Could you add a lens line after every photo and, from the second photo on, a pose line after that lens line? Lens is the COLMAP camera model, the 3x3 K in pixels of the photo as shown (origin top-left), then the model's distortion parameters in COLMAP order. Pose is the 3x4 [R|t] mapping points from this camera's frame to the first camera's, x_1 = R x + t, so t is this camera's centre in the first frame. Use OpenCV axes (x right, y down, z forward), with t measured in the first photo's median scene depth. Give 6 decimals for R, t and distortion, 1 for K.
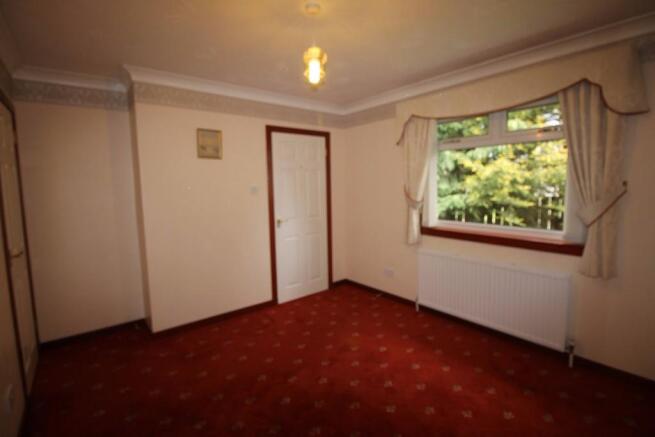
lens RADIAL K [[309.8, 0, 328.3], [0, 309.8, 212.9], [0, 0, 1]] dist [-0.004153, -0.005258]
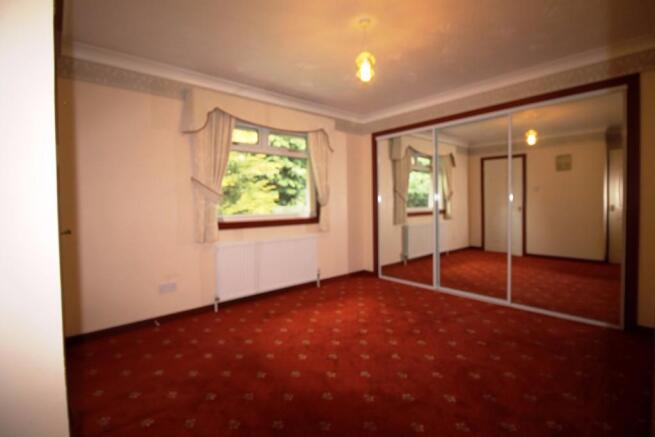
lens RADIAL K [[309.8, 0, 328.3], [0, 309.8, 212.9], [0, 0, 1]] dist [-0.004153, -0.005258]
pose [[-0.050379, -0.009043, 0.998689, -0.884438], [0.106548, 0.994204, 0.014378, 0.048774], [-0.993030, 0.107133, -0.049123, 0.875179]]
